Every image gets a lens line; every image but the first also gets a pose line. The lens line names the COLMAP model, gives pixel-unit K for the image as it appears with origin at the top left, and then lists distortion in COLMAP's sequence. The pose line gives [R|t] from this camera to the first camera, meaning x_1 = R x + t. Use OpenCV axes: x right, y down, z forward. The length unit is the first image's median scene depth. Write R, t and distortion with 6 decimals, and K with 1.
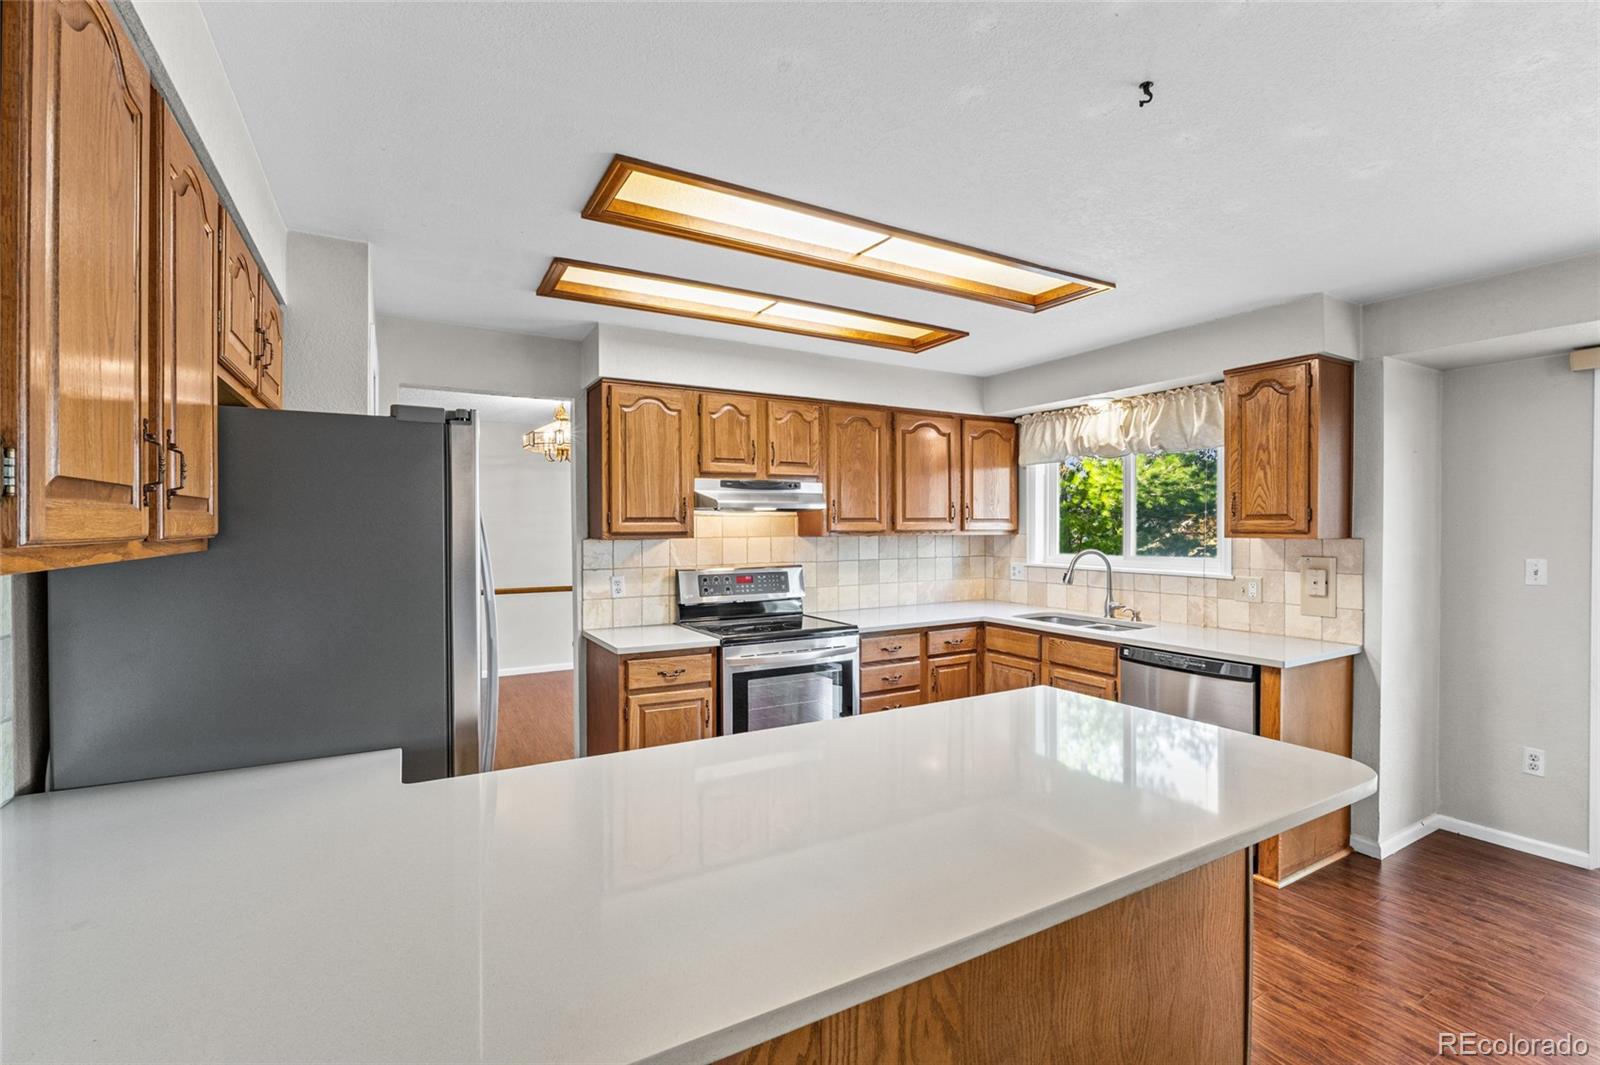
lens RADIAL K [[705.3, 0, 800.0], [0, 705.3, 532.5], [0, 0, 1]] dist [-0.011410, 0.001001]
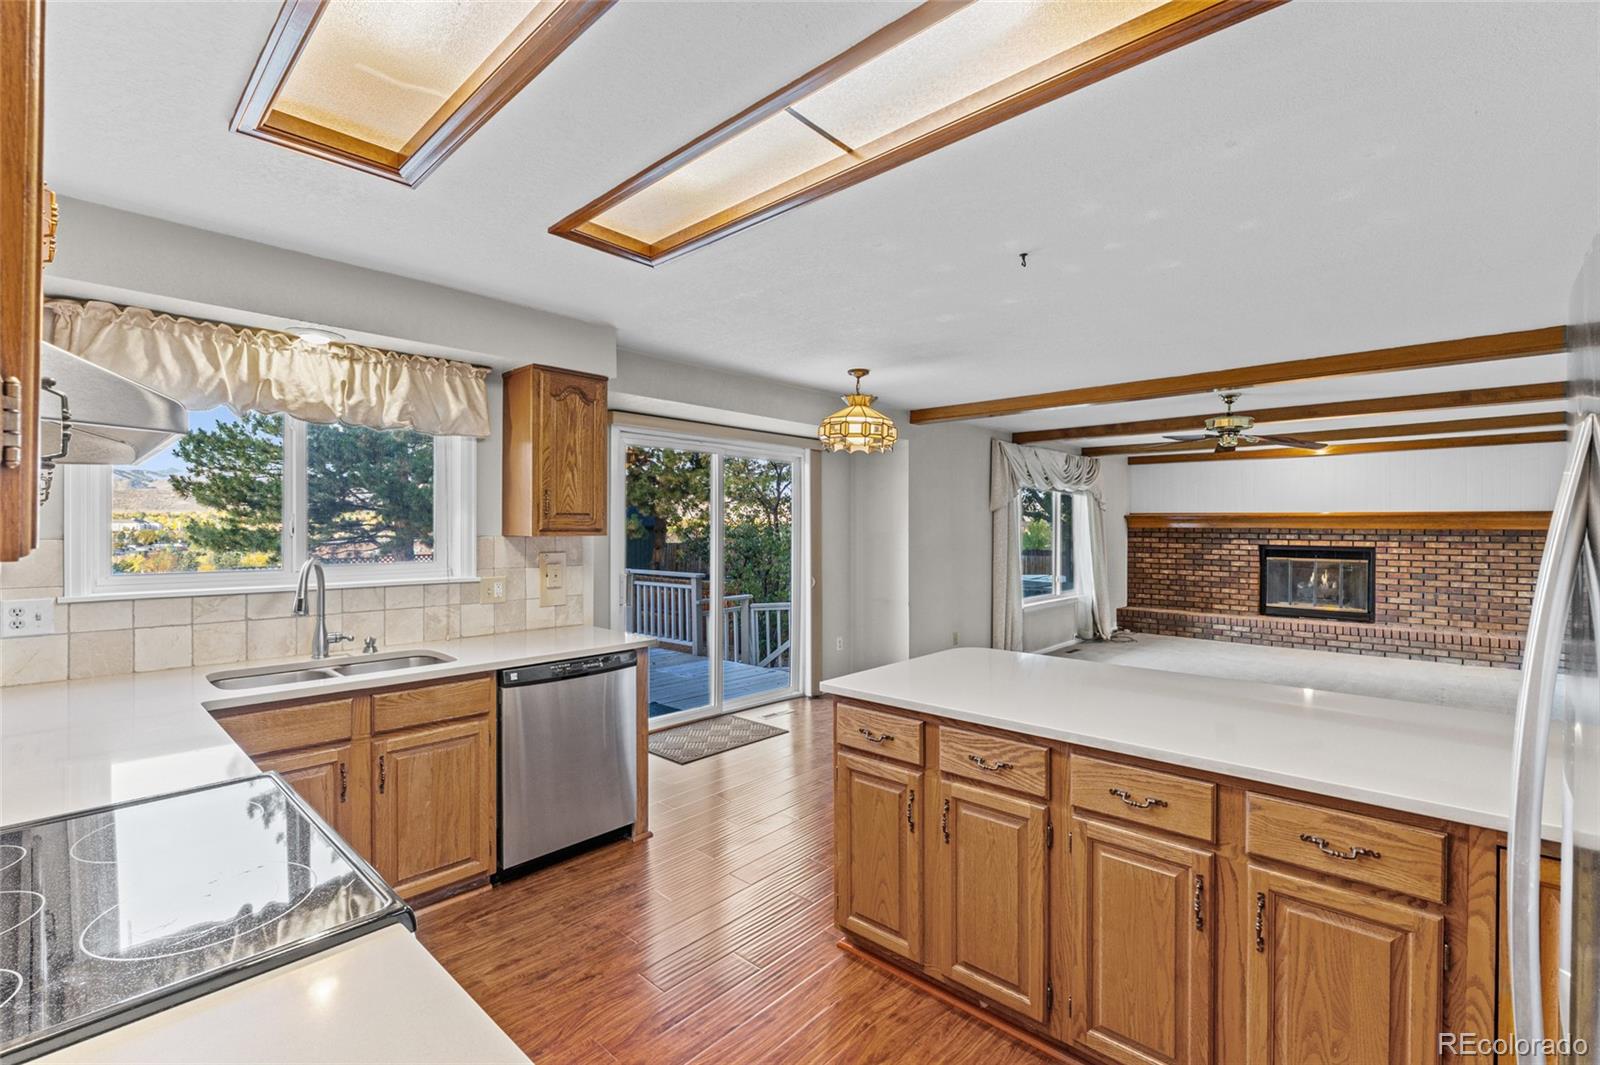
lens RADIAL K [[705.3, 0, 800.0], [0, 705.3, 532.5], [0, 0, 1]] dist [-0.011410, 0.001001]
pose [[-0.304894, -0.007939, 0.952353, -0.377899], [0.005482, 0.999934, 0.010091, -0.005014], [-0.952371, 0.008297, -0.304830, 0.829313]]
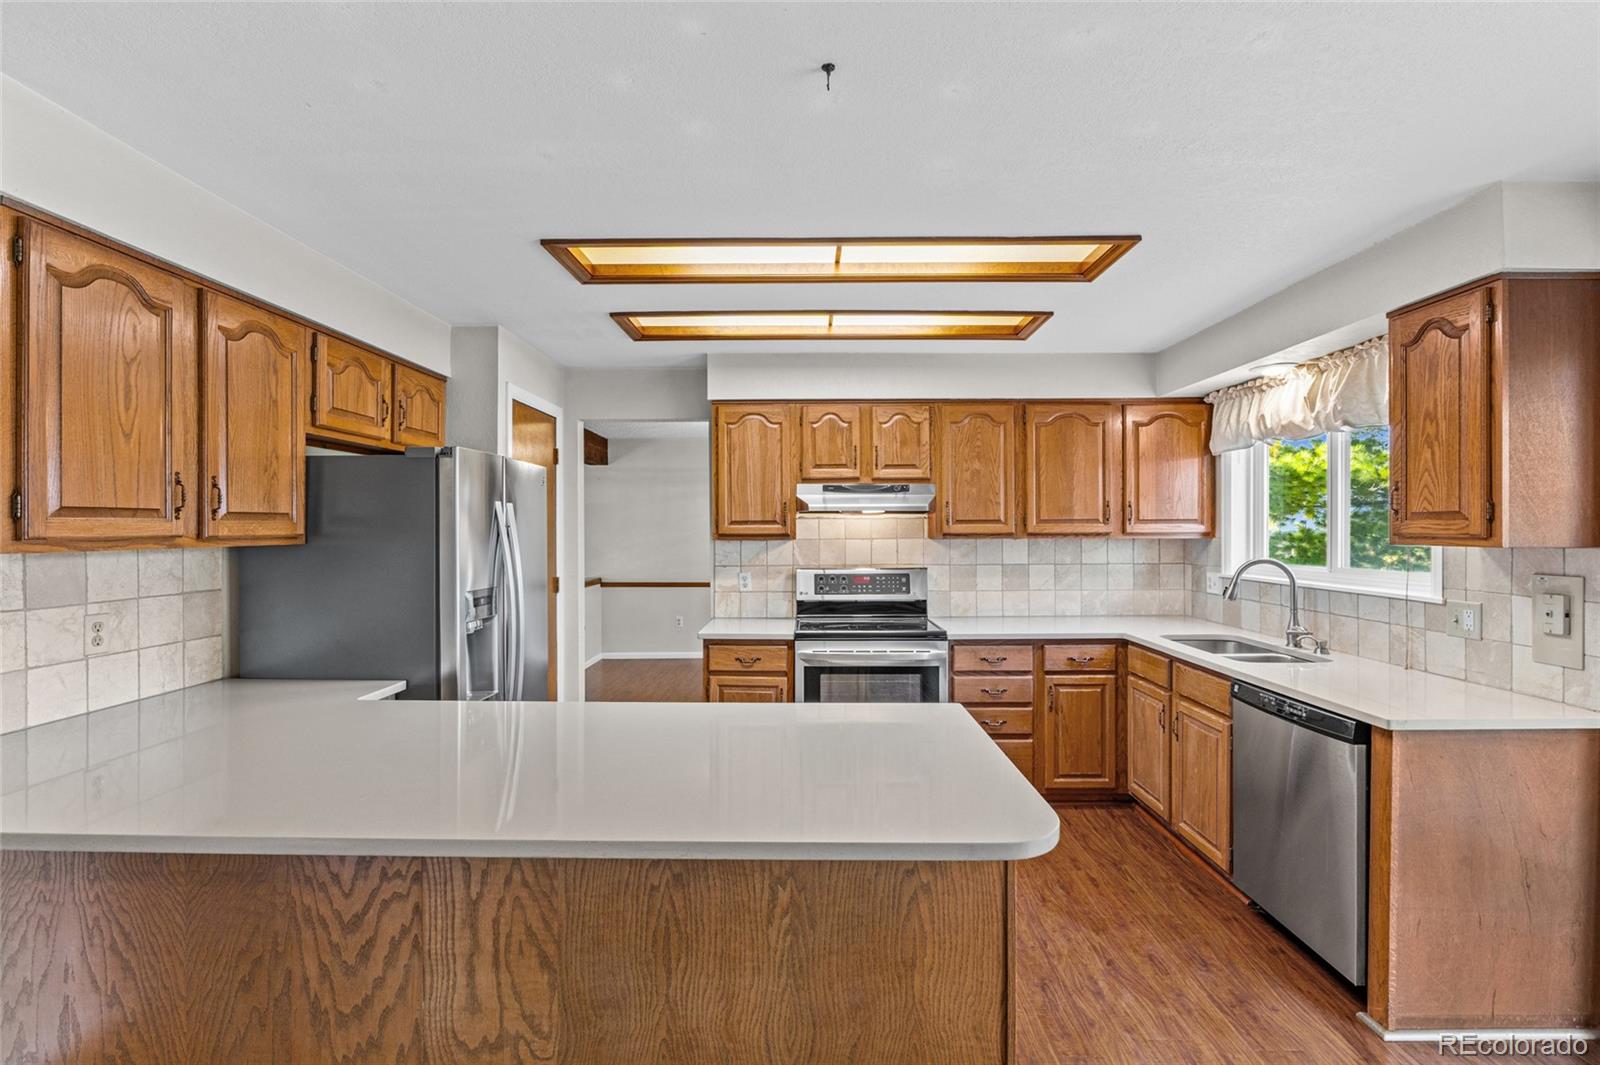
lens RADIAL K [[705.3, 0, 800.0], [0, 705.3, 532.5], [0, 0, 1]] dist [-0.011410, 0.001001]
pose [[0.862604, 0.002578, -0.505872, 0.391781], [-0.003265, 0.999995, -0.000472, -0.002351], [0.505868, 0.002059, 0.862608, 0.066258]]
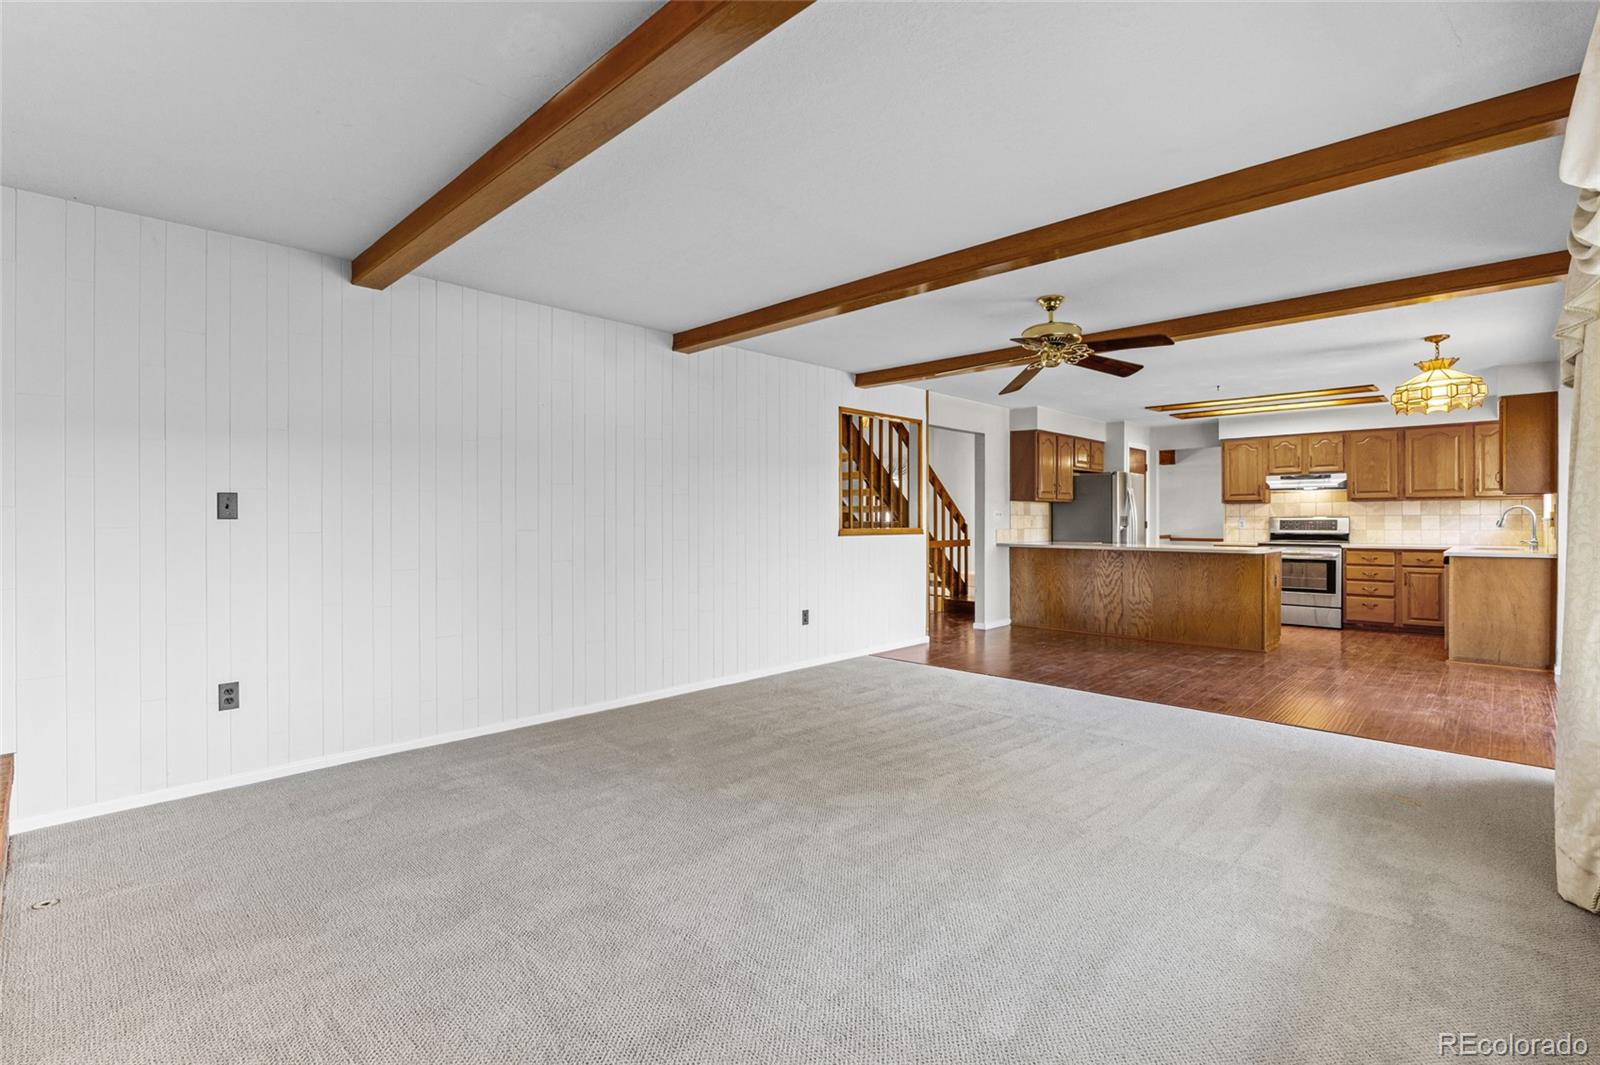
lens RADIAL K [[731.7, 0, 809.3], [0, 731.7, 517.9], [0, 0, 1]] dist [-0.001211, -0.000130]
pose [[0.292067, -0.001647, -0.956396, 1.635431], [-0.007121, 0.999967, -0.003896, 0.075177], [0.956371, 0.007949, 0.292046, -1.074266]]
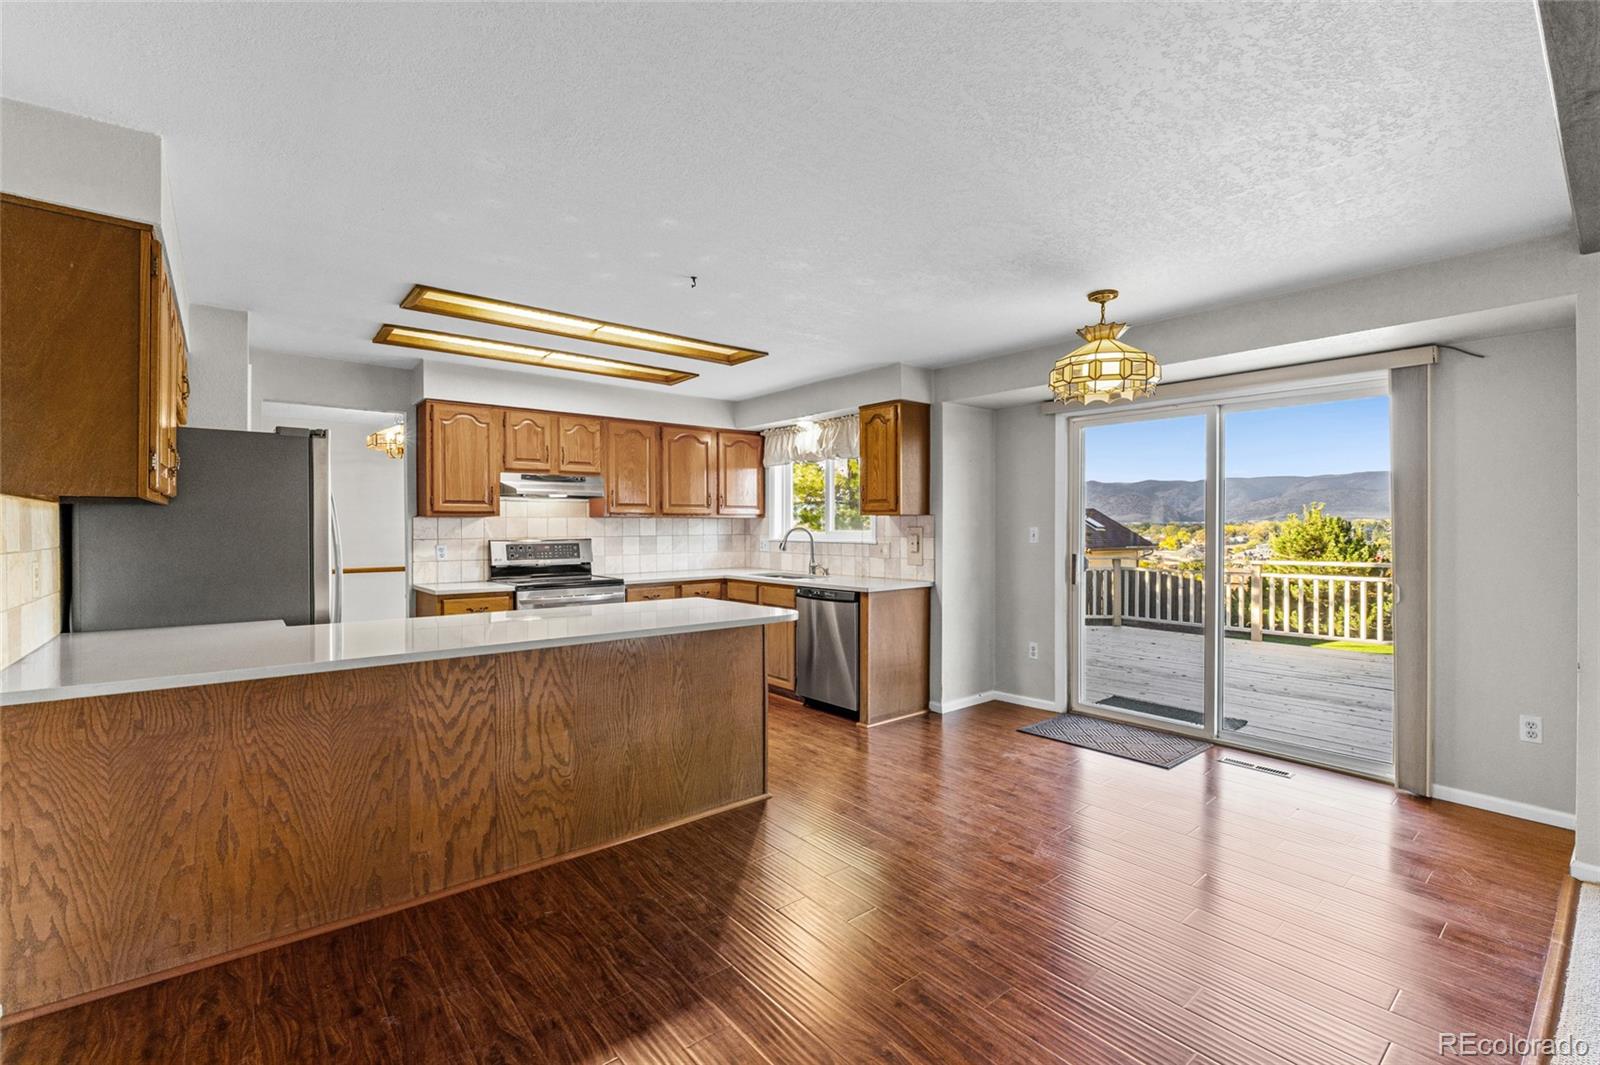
lens RADIAL K [[698.9, 0, 801.9], [0, 698.9, 530.7], [0, 0, 1]] dist [-0.010509, 0.000051]
pose [[0.984695, -0.001517, 0.174282, 0.186348], [0.001880, 0.999996, -0.001921, 0.038652], [-0.174278, 0.002219, 0.984694, -0.426658]]
